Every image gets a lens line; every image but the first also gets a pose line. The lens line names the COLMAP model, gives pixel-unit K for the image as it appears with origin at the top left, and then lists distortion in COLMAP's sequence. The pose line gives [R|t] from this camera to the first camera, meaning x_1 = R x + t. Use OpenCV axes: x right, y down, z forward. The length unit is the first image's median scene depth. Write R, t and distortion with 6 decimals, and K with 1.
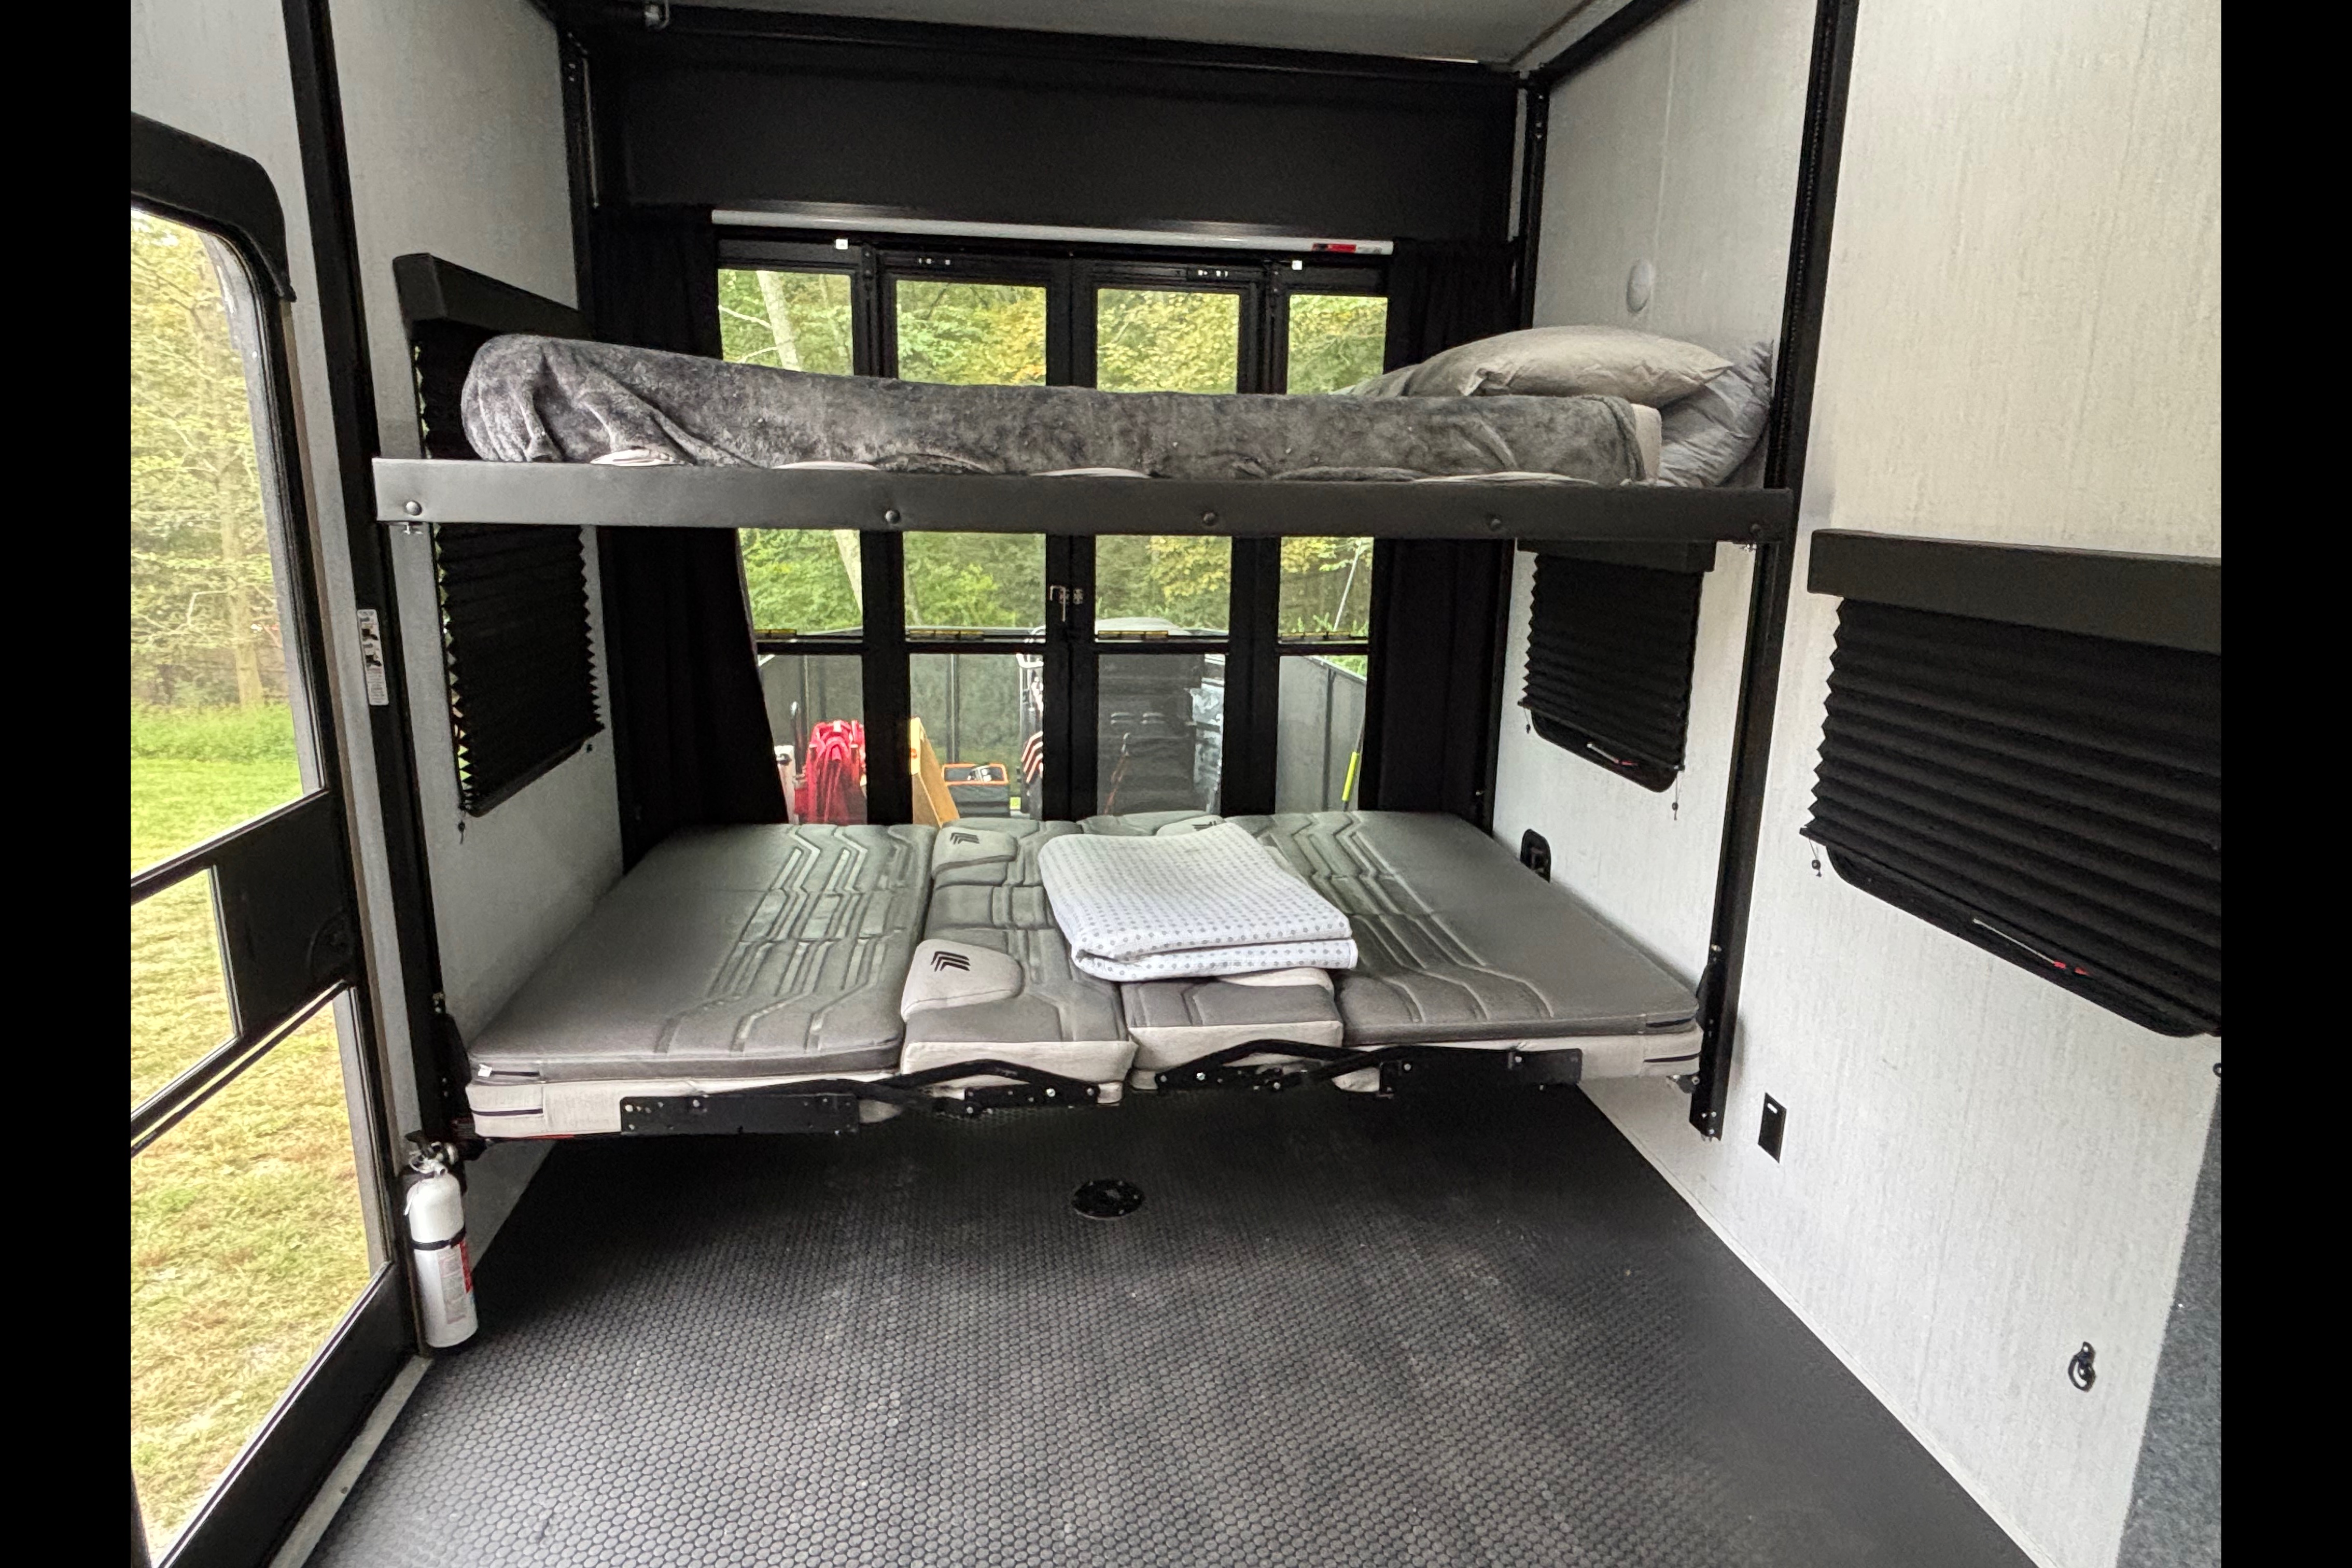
lens RADIAL K [[1354.0, 0, 1179.1], [0, 1354.0, 728.8], [0, 0, 1]] dist [0.040445, -0.042570]
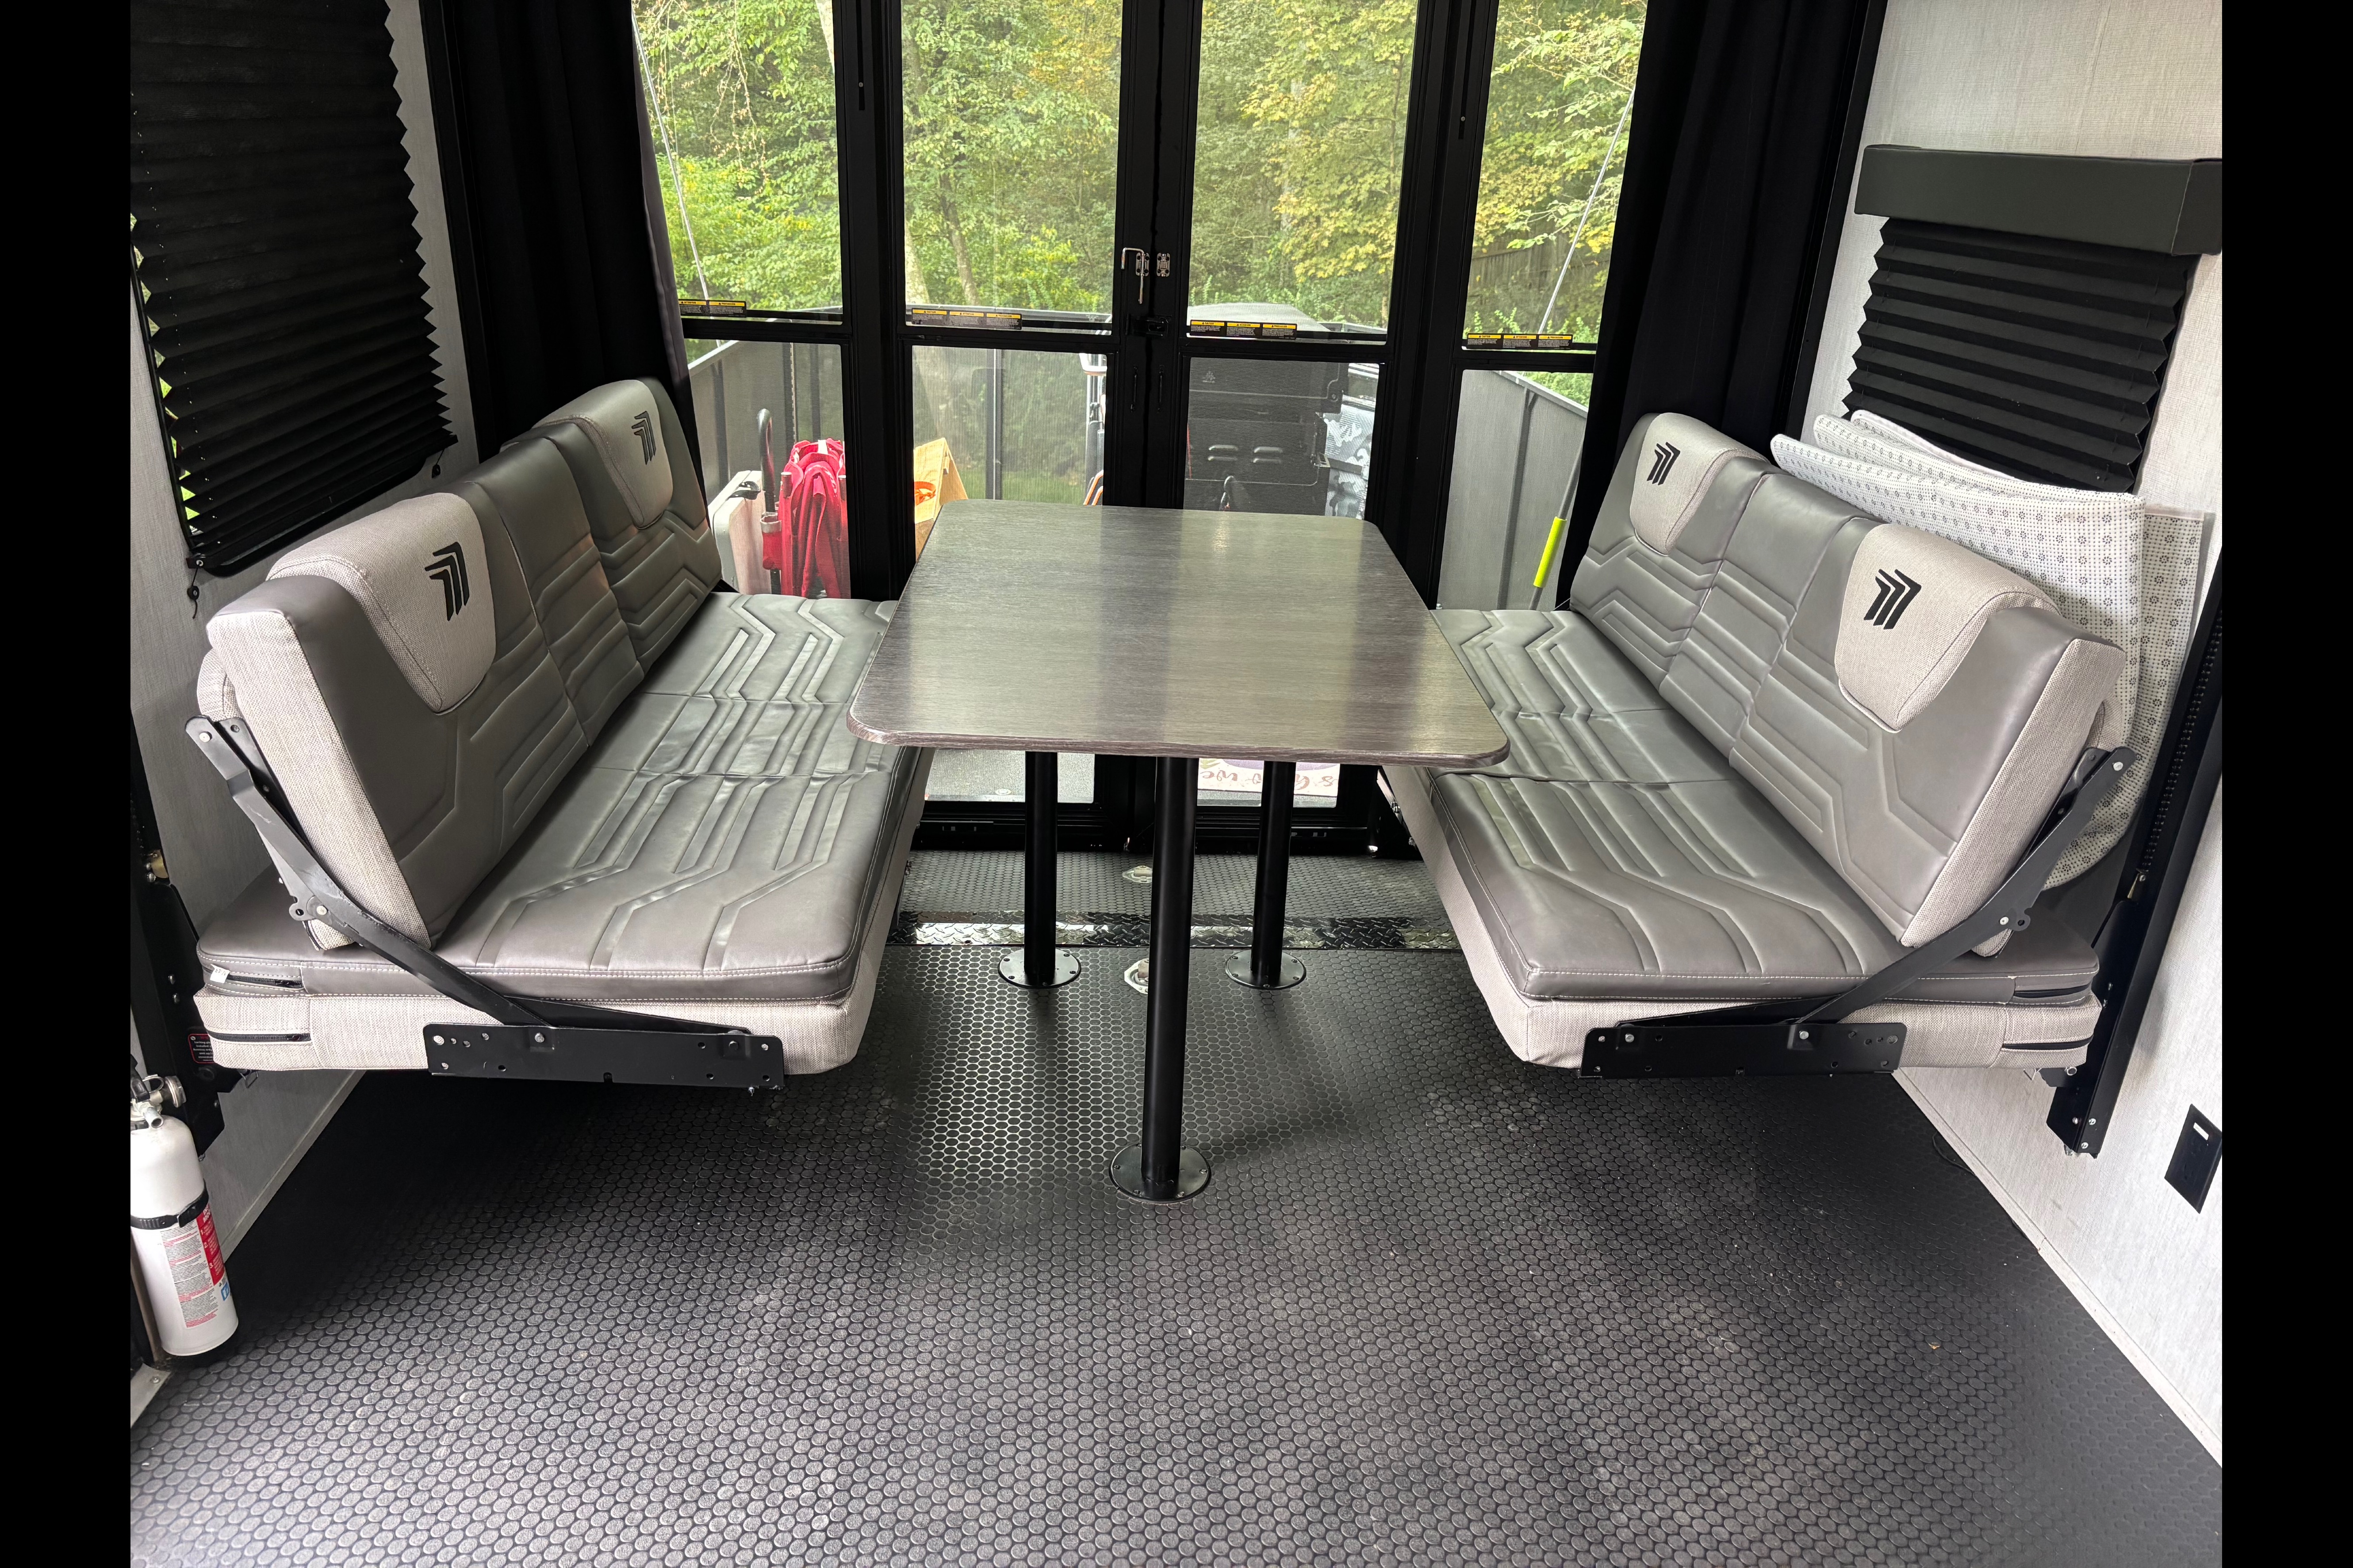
lens RADIAL K [[1670.4, 0, 1176.5], [0, 1670.4, 784.0], [0, 0, 1]] dist [0.025471, -0.000338]
pose [[0.996246, 0.056828, -0.065305, -0.000925], [-0.042997, 0.979566, 0.196475, -0.014102], [0.075135, -0.192930, 0.978332, 0.194465]]
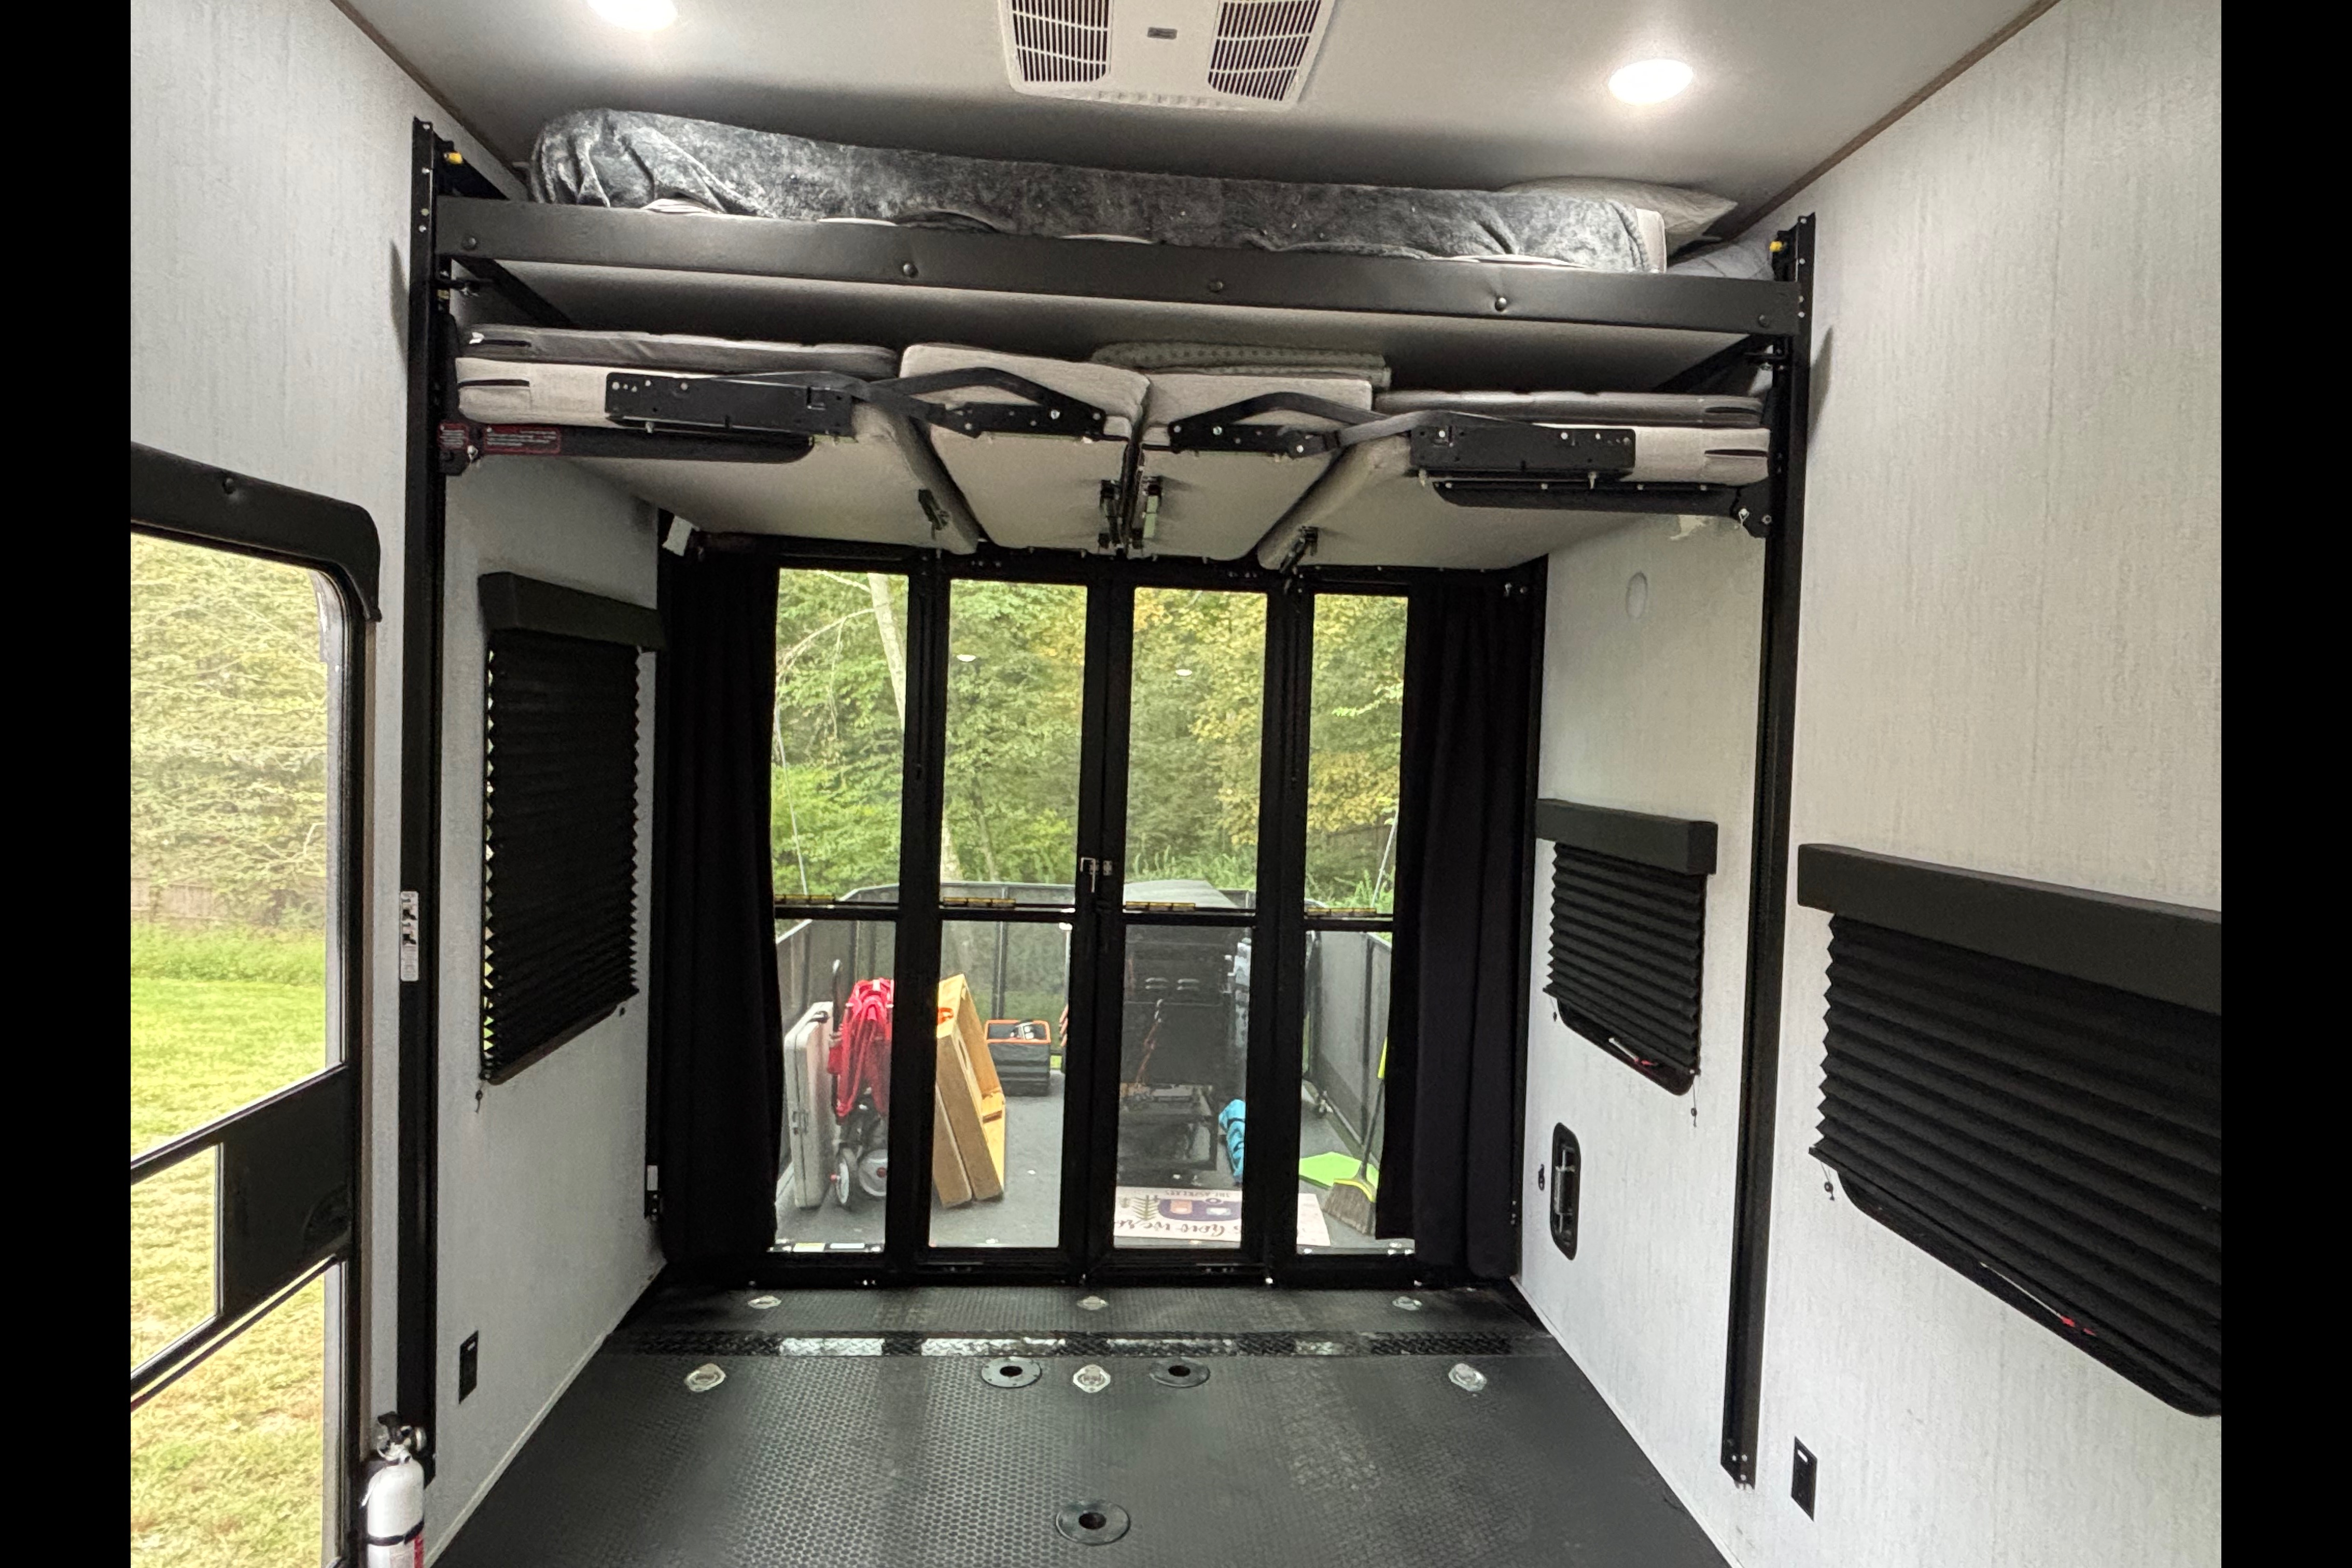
lens RADIAL K [[1347.6, 0, 1176.2], [0, 1347.6, 712.8], [0, 0, 1]] dist [0.002211, 0.007994]
pose [[0.997741, 0.021079, -0.063785, 0.051646], [-0.032760, 0.981614, -0.188045, -0.030814], [0.058648, 0.189709, 0.980087, -0.025878]]
